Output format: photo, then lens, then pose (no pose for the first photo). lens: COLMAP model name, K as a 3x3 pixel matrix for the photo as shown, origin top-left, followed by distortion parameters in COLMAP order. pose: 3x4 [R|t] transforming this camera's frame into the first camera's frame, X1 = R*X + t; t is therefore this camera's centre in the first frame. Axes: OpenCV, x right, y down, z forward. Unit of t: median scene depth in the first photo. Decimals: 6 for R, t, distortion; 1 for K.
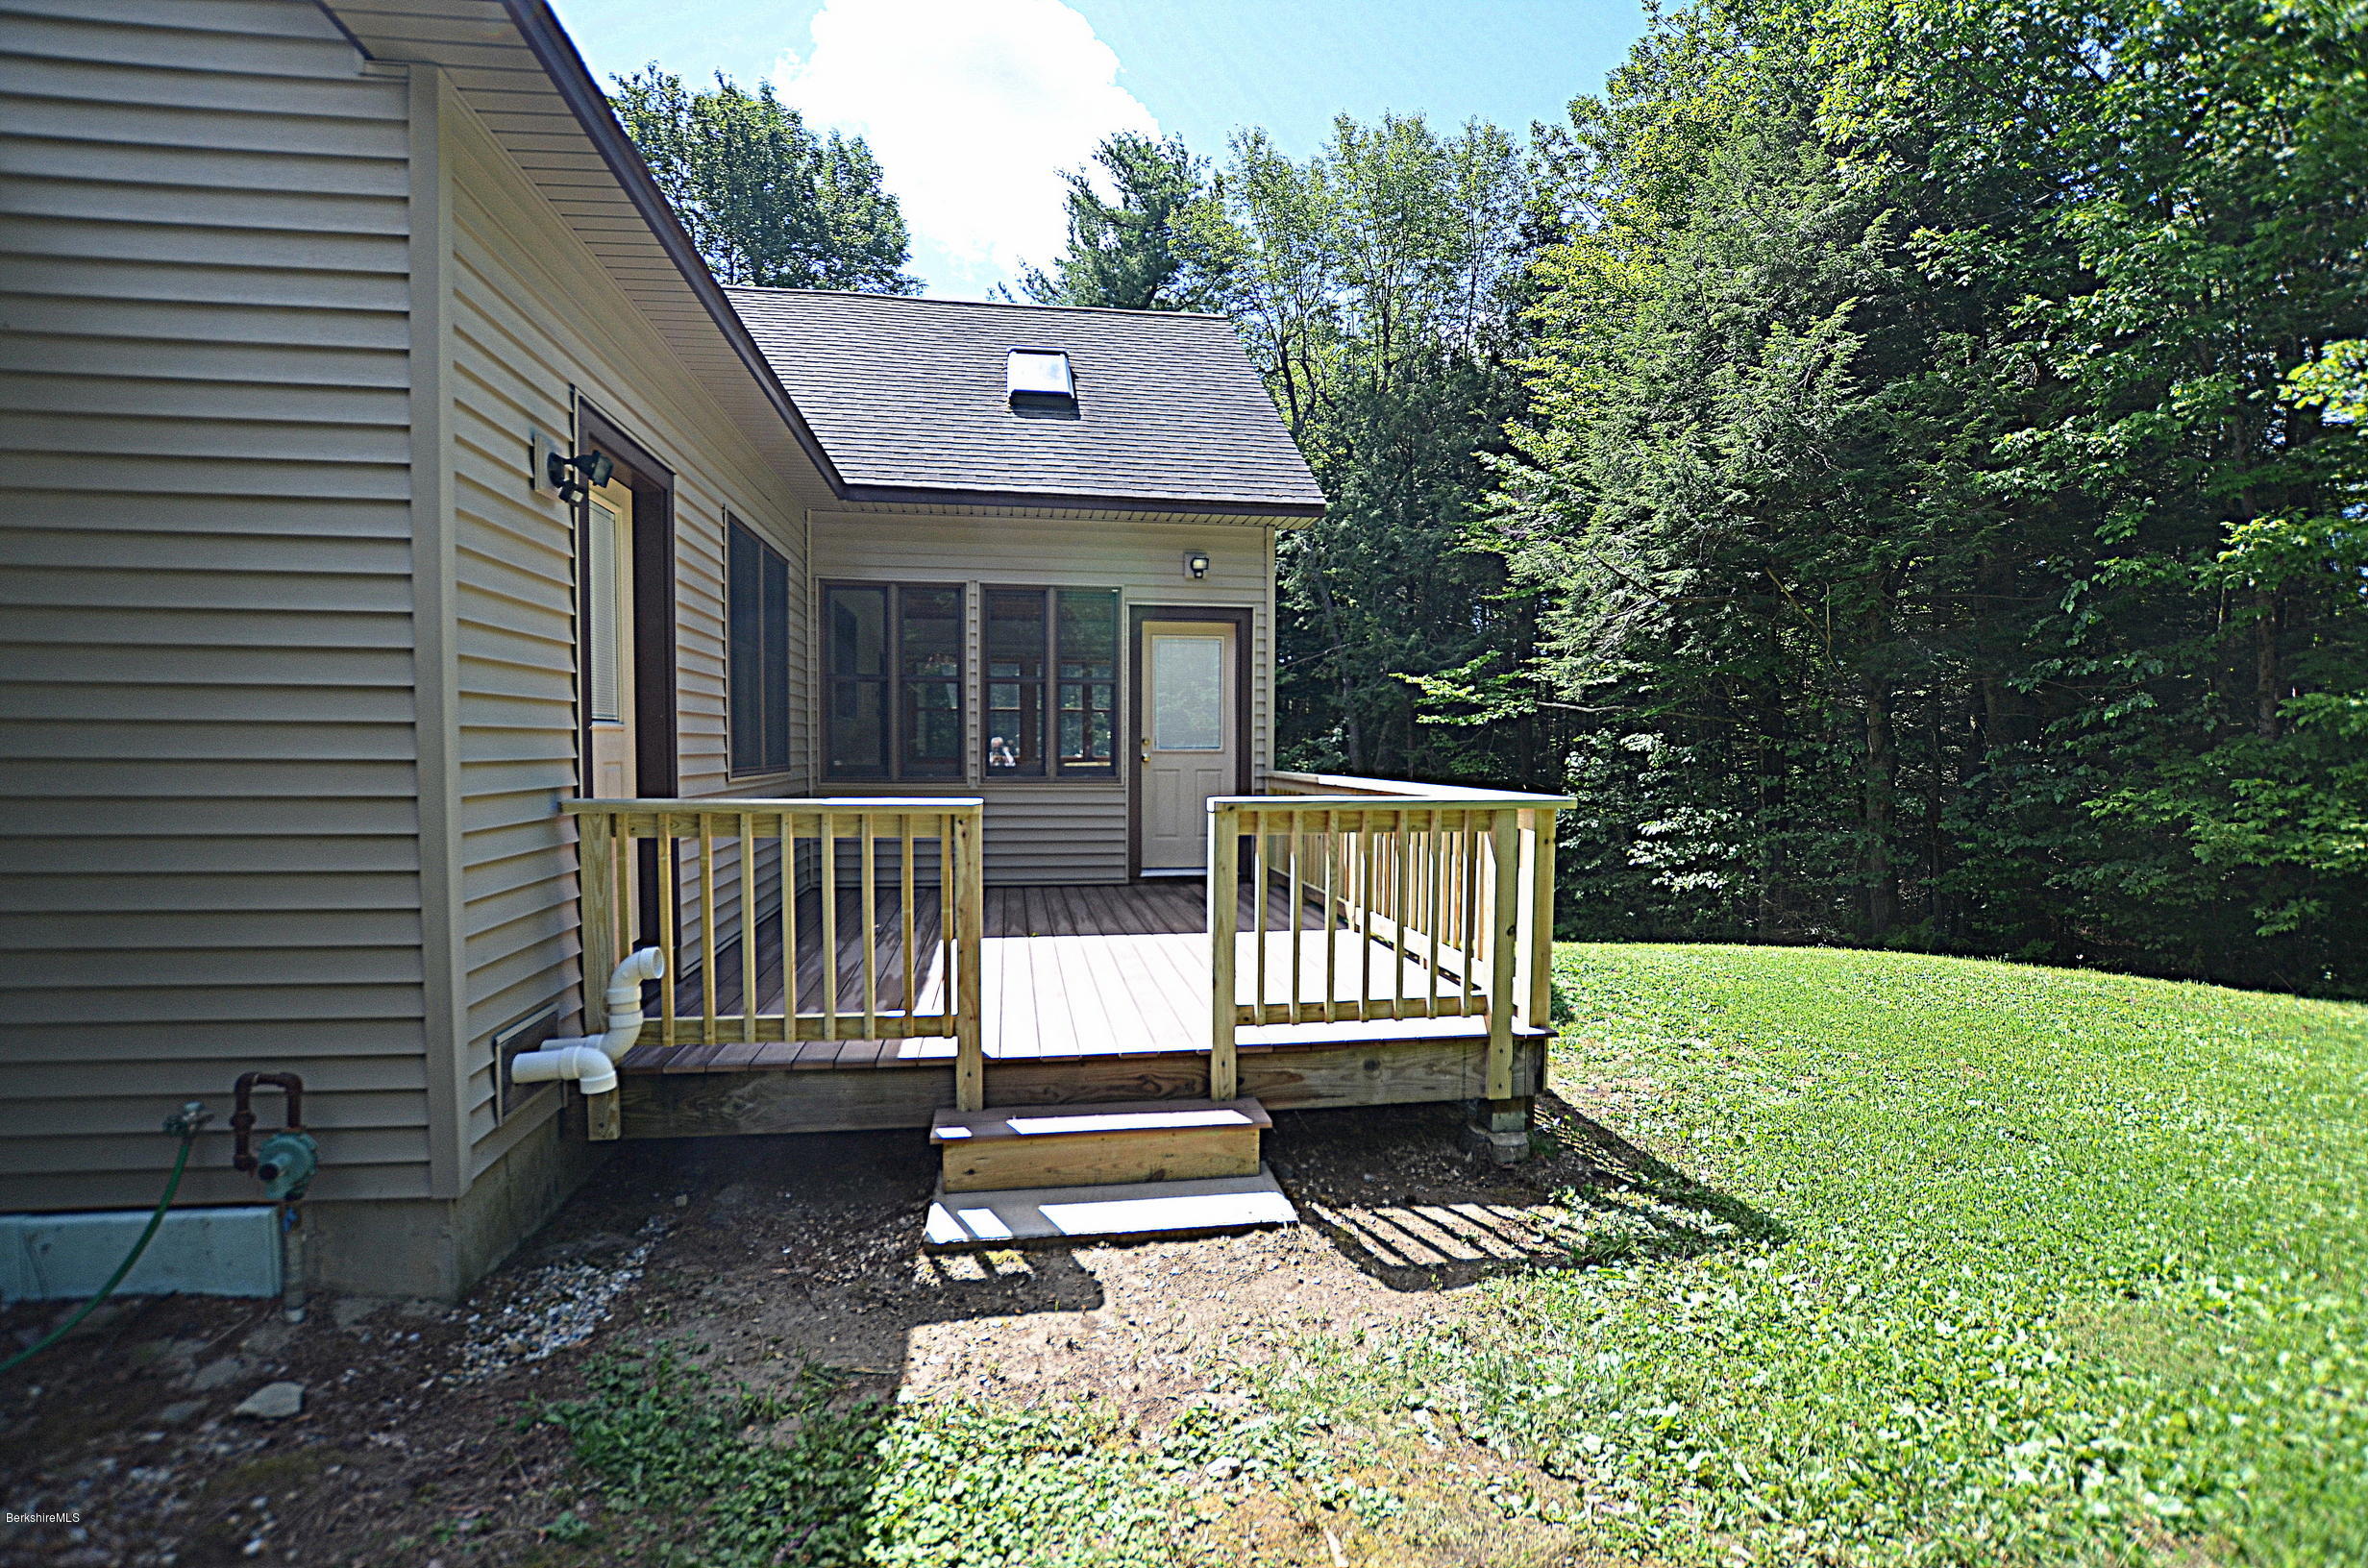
lens RADIAL K [[1037.2, 0, 1175.2], [0, 1037.2, 804.7], [0, 0, 1]] dist [-0.032995, 0.002474]
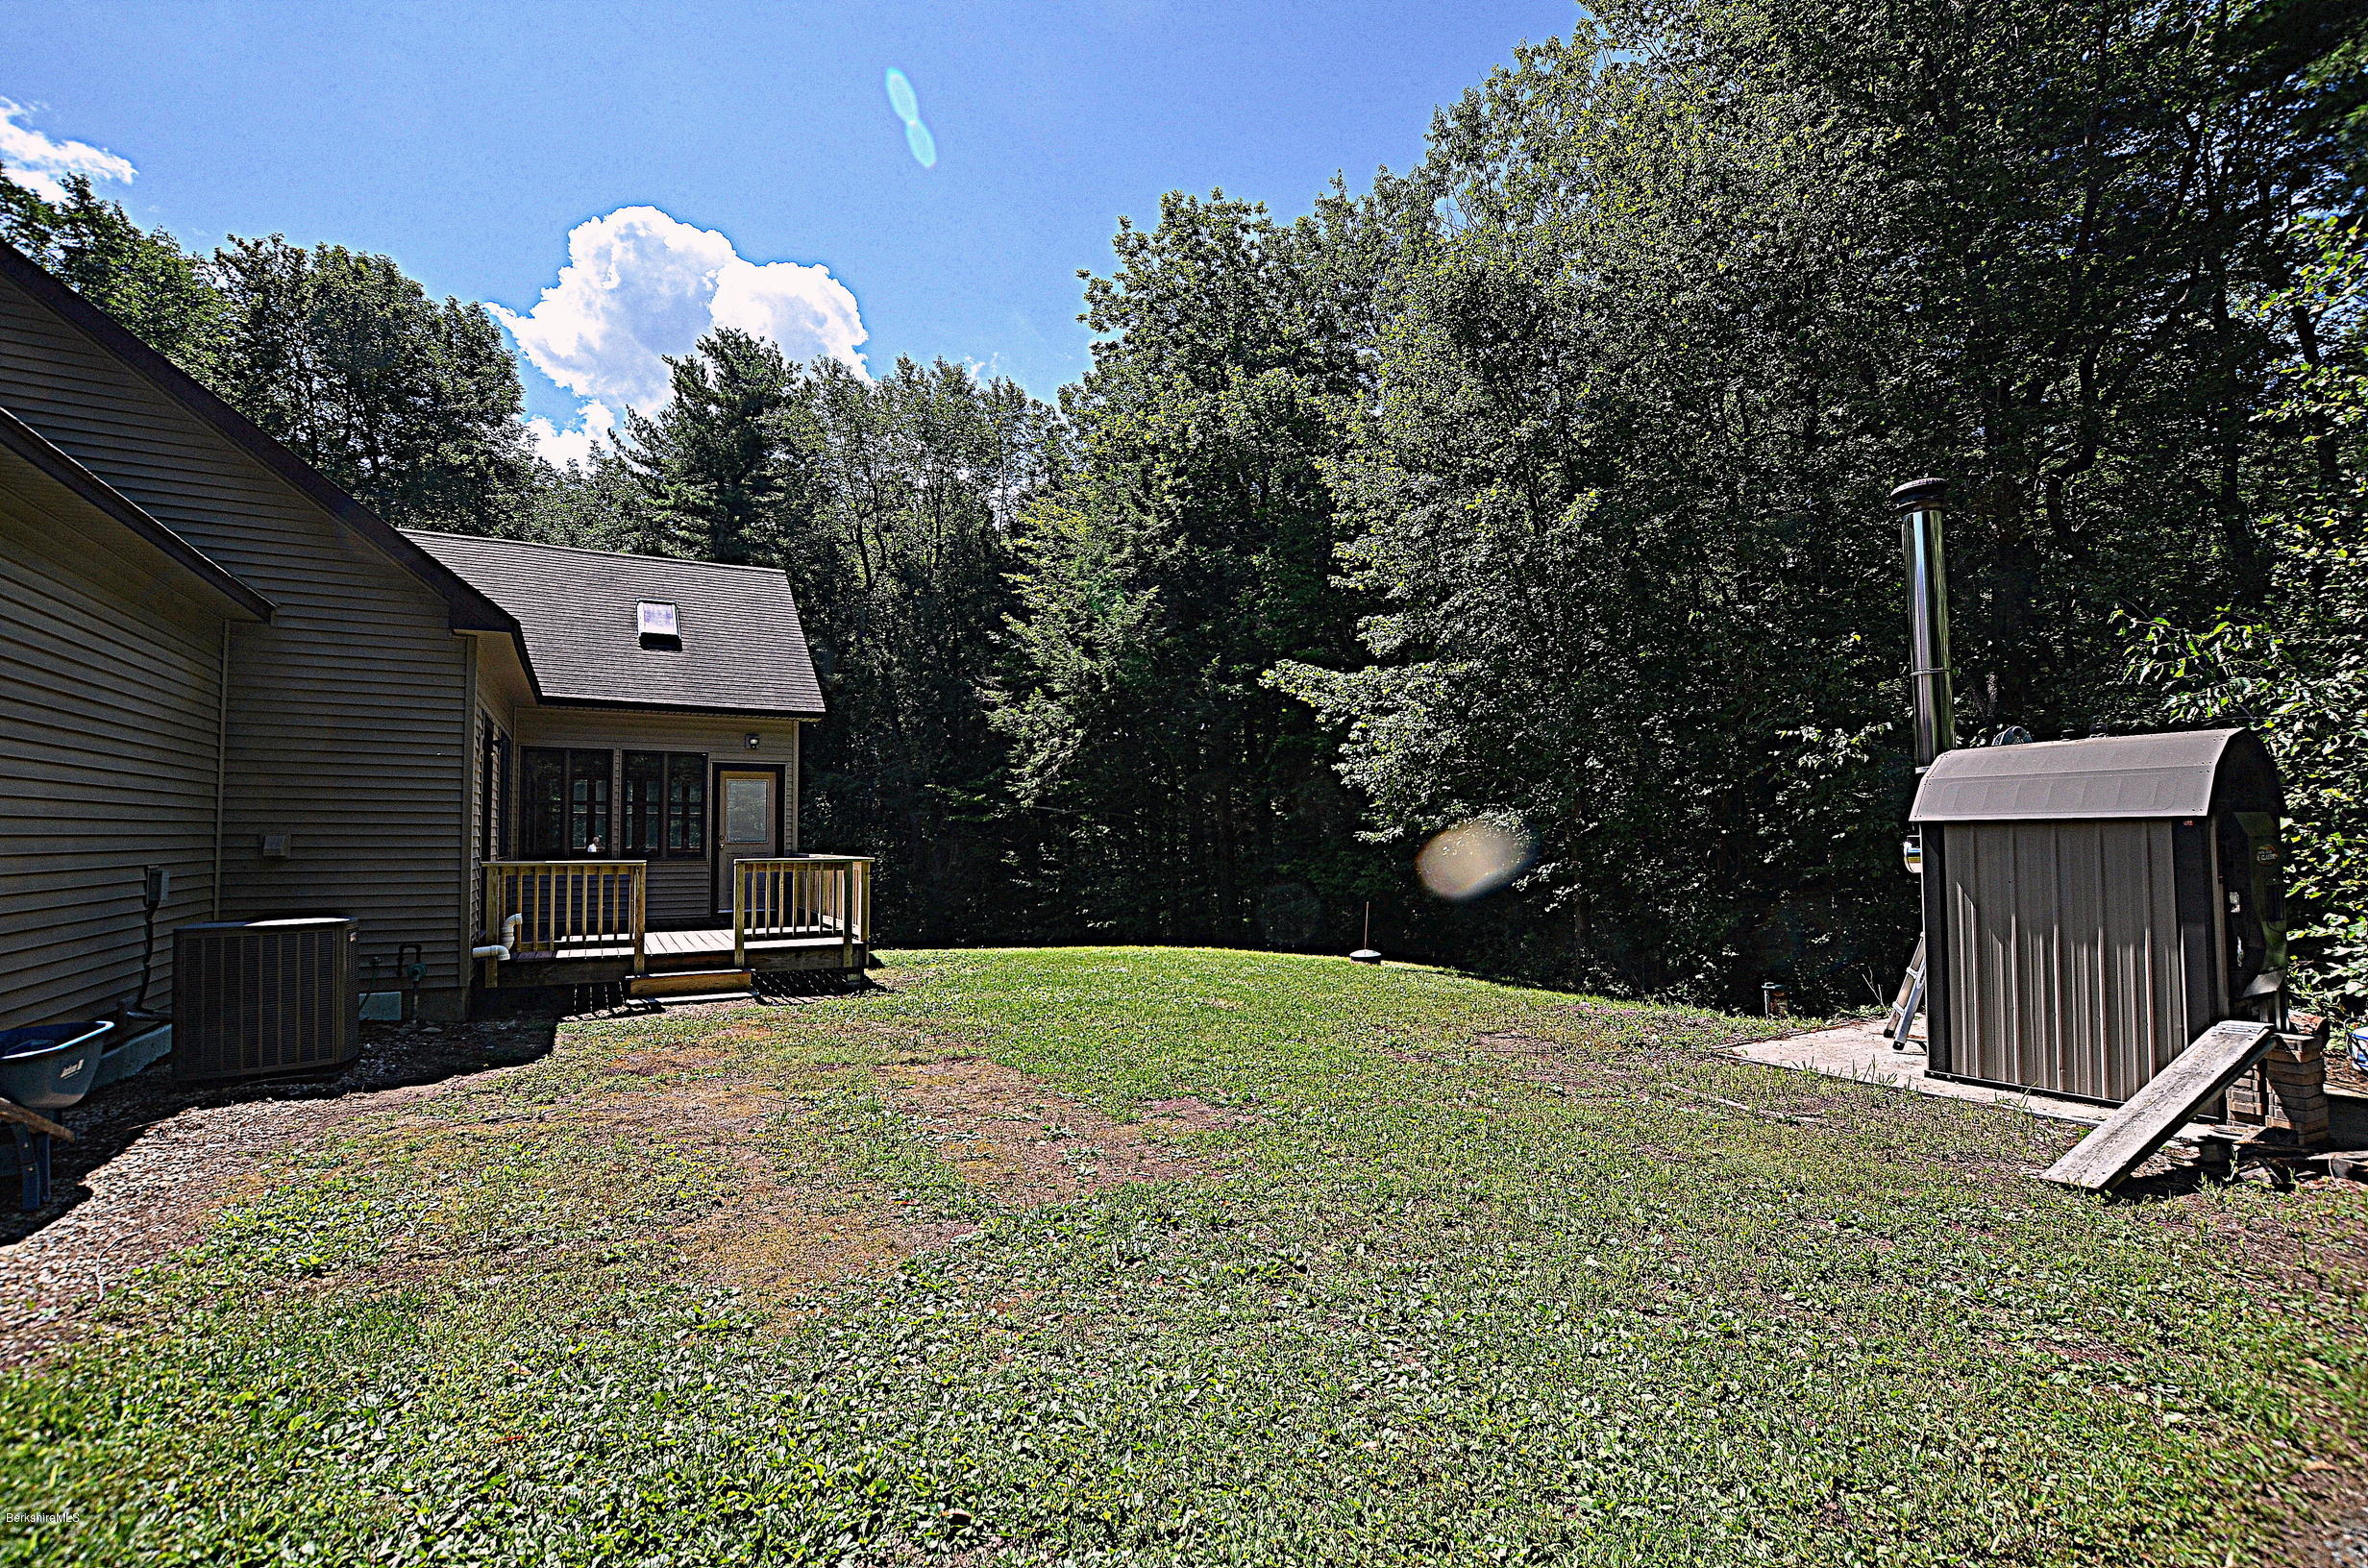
lens RADIAL K [[1037.2, 0, 1181.6], [0, 1037.2, 799.2], [0, 0, 1]] dist [-0.032995, 0.002474]
pose [[0.933992, 0.003467, 0.357278, 0.078050], [0.029186, 0.995871, -0.085962, 0.049159], [-0.356101, 0.090715, 0.930034, -0.956212]]
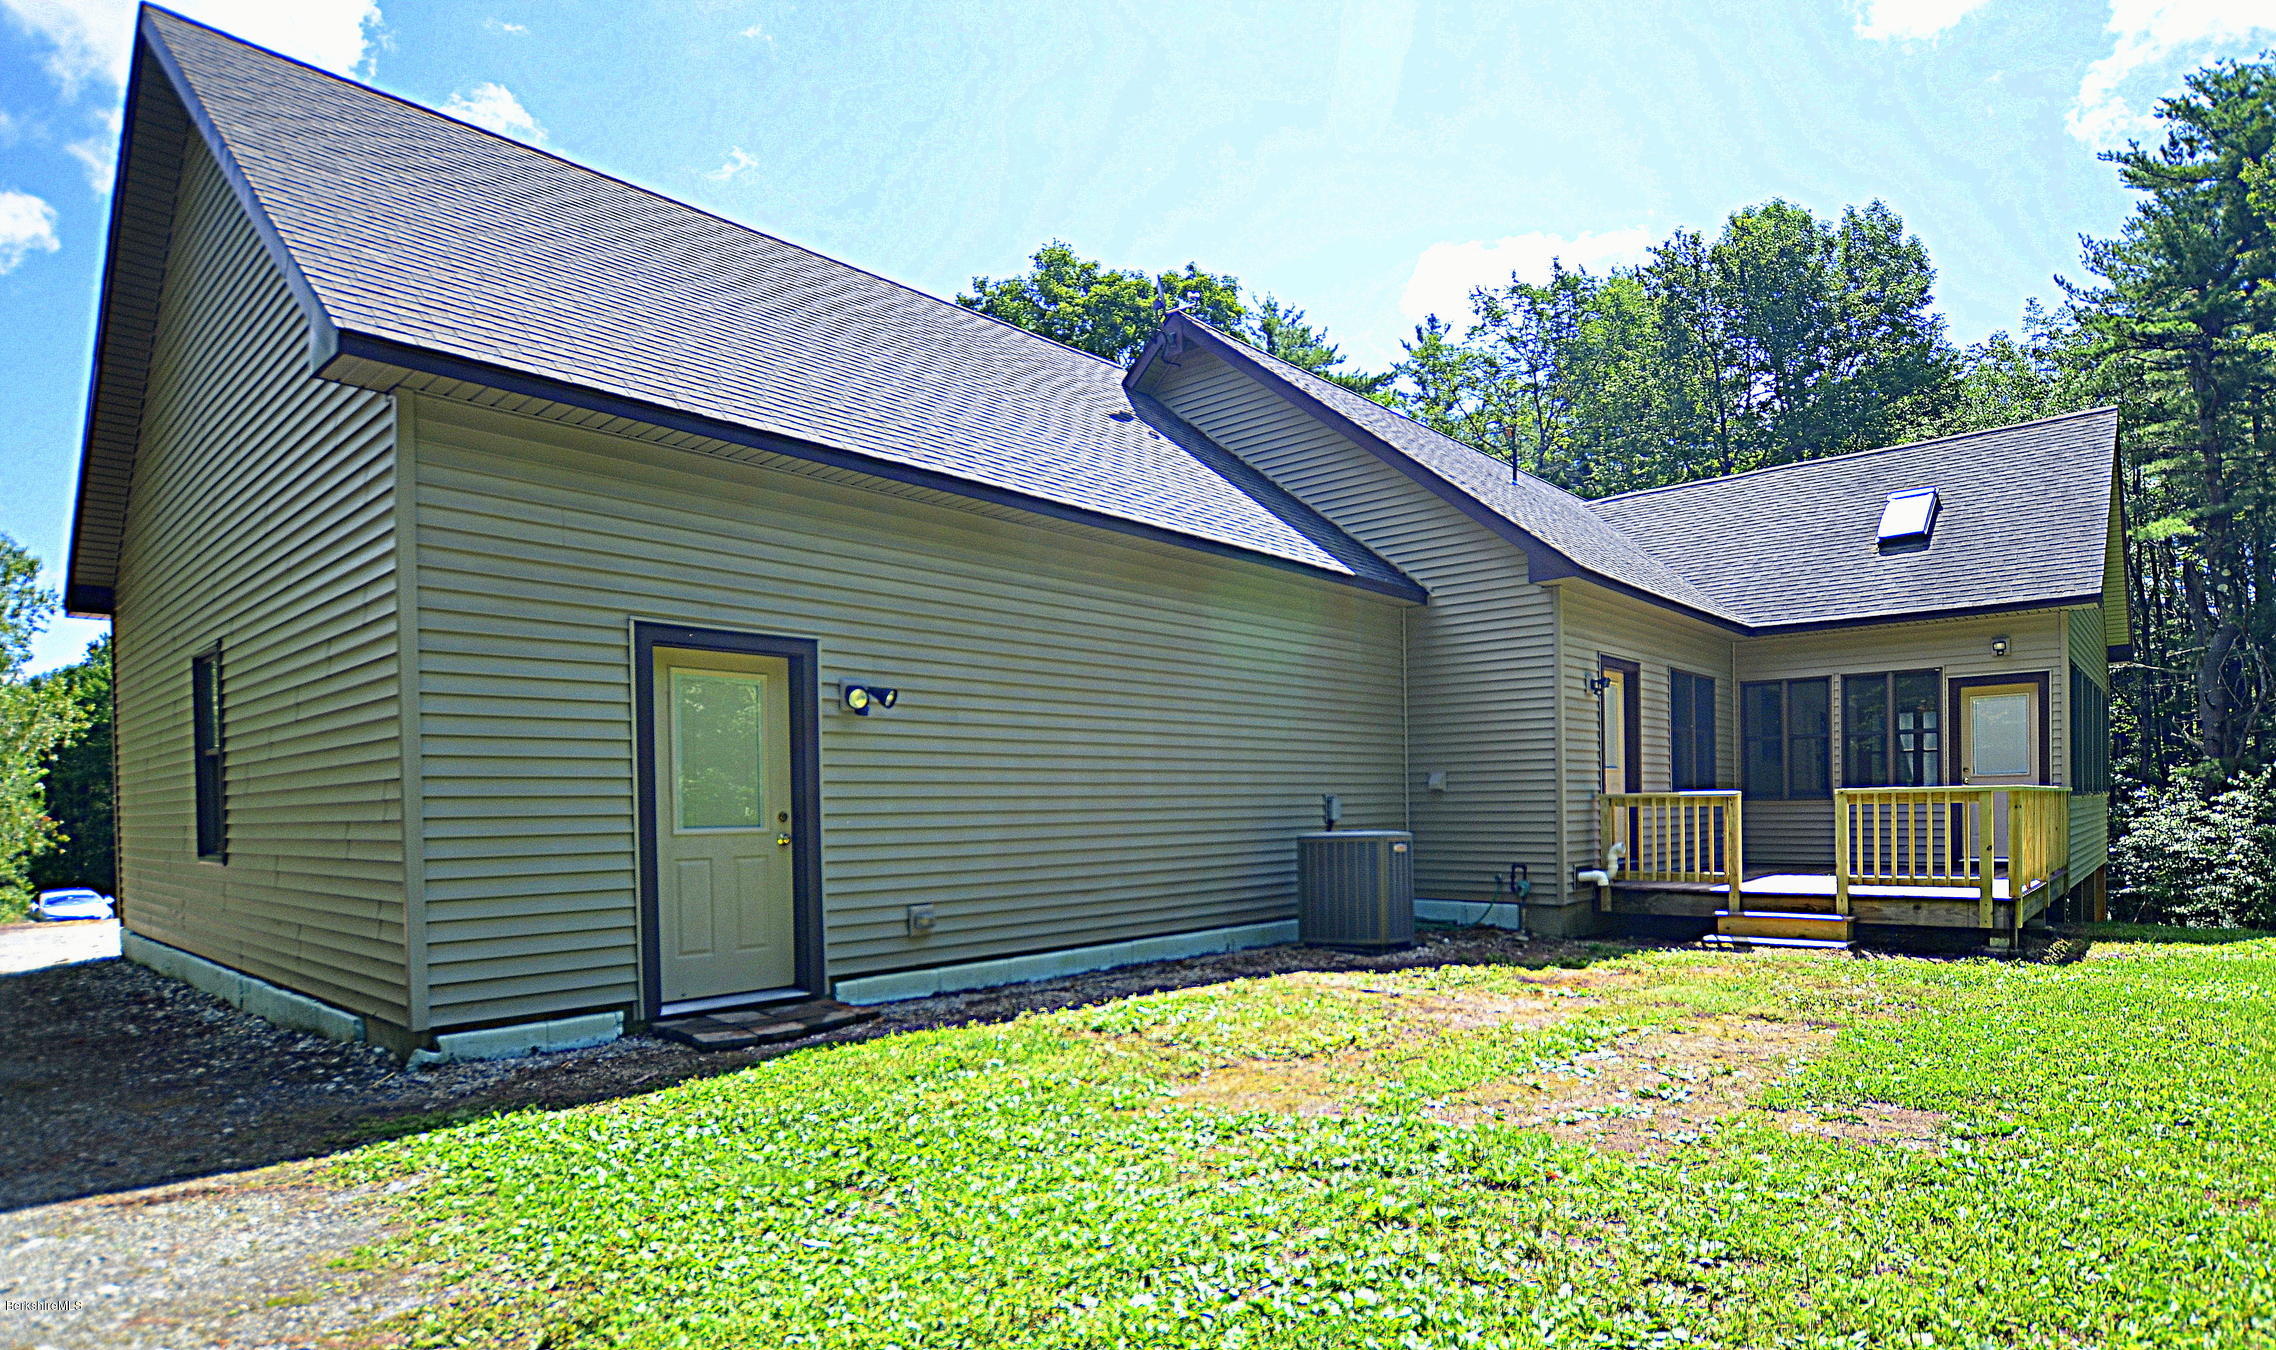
lens RADIAL K [[1204.1, 0, 1220.9], [0, 1204.1, 811.8], [0, 0, 1]] dist [-0.017753, -0.001196]
pose [[0.648968, -0.017714, -0.760610, 0.572402], [-0.020944, 0.998934, -0.041135, 0.088894], [0.760527, 0.042626, 0.647905, -0.881986]]
